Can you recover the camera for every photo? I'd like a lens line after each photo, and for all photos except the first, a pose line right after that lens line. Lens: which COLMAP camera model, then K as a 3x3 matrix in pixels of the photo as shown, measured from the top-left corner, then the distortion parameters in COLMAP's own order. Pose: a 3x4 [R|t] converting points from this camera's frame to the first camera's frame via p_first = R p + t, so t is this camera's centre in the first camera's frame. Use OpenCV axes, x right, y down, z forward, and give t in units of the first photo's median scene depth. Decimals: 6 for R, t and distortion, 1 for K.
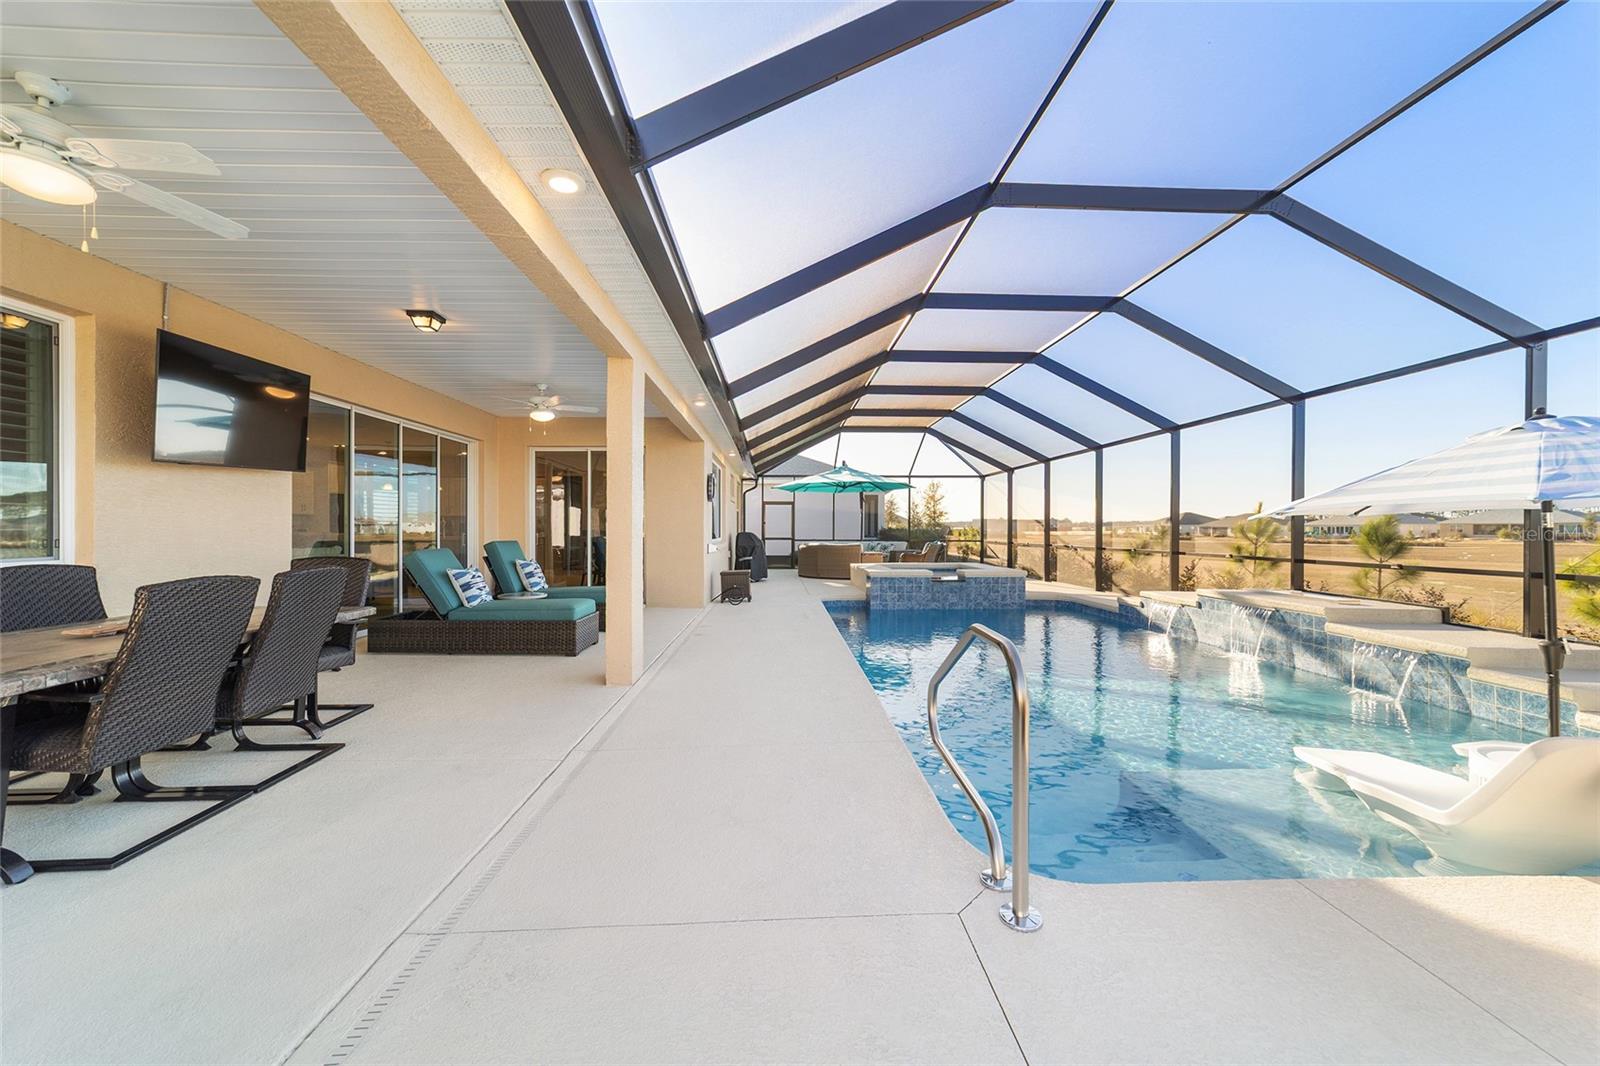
lens RADIAL K [[613.9, 0, 796.3], [0, 613.9, 526.9], [0, 0, 1]] dist [-0.019943, 0.009223]
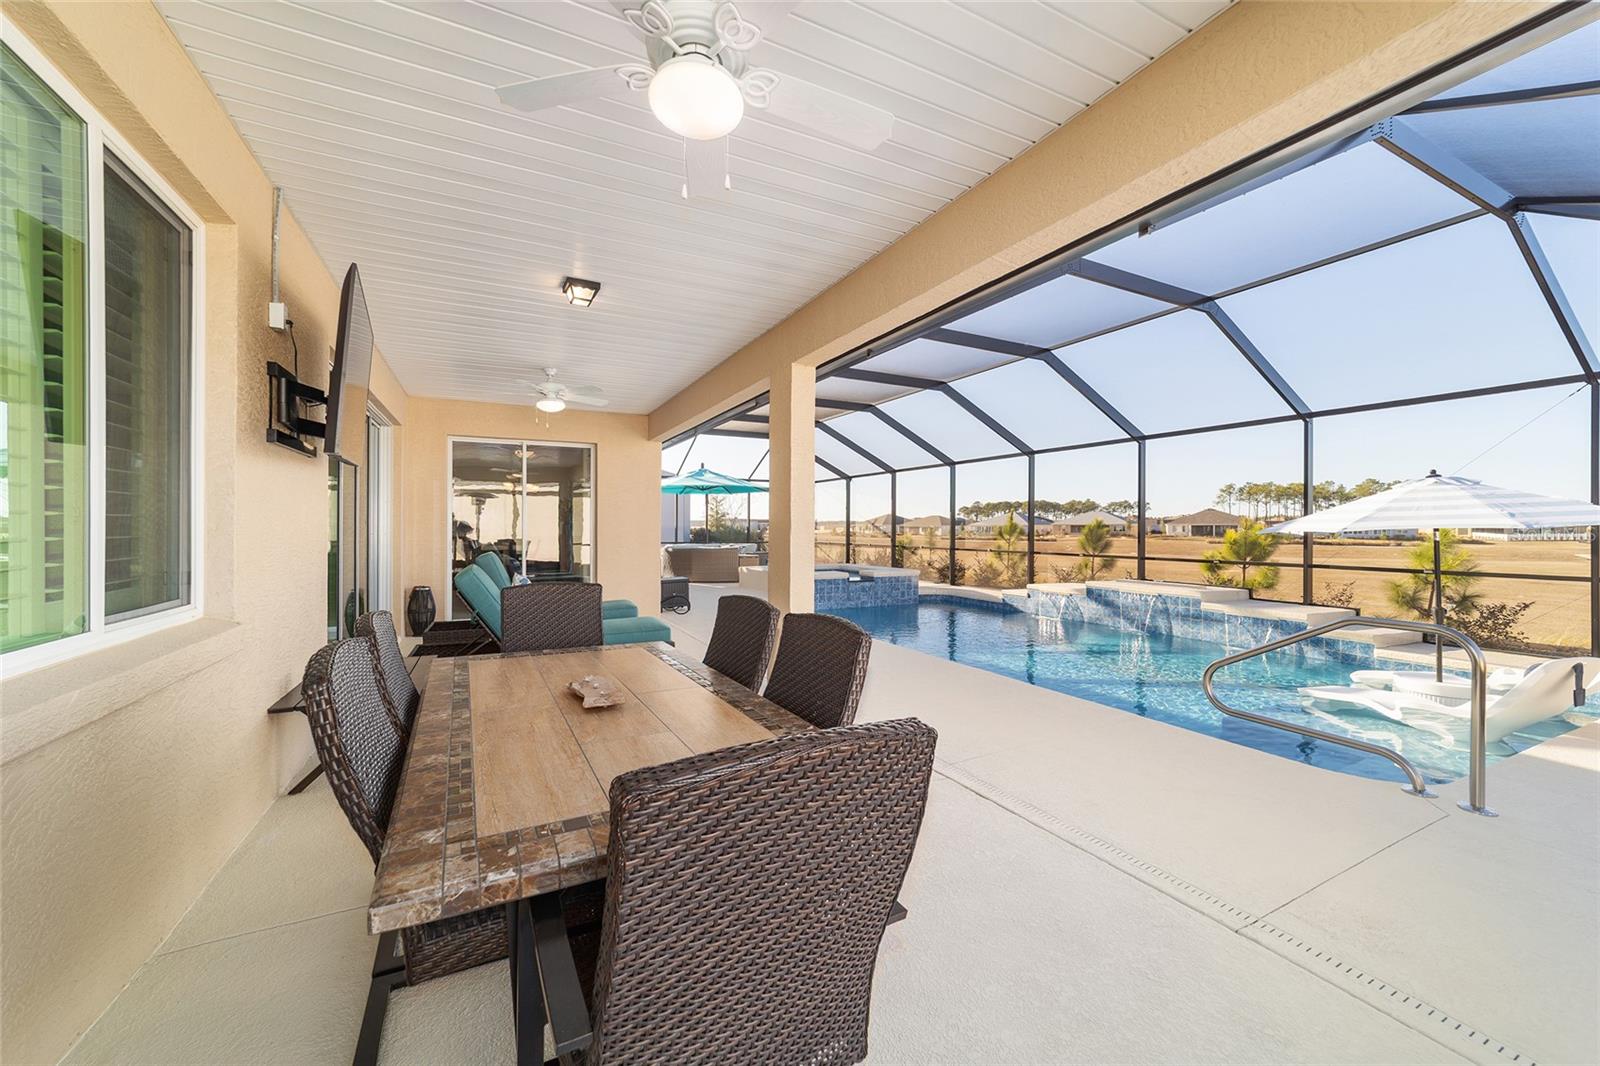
lens RADIAL K [[613.9, 0, 796.3], [0, 613.9, 526.9], [0, 0, 1]] dist [-0.019943, 0.009223]
pose [[0.909490, 0.001762, 0.415722, -0.347800], [-0.002619, 0.999995, 0.001491, -0.011055], [-0.415717, -0.002445, 0.909491, 0.062465]]
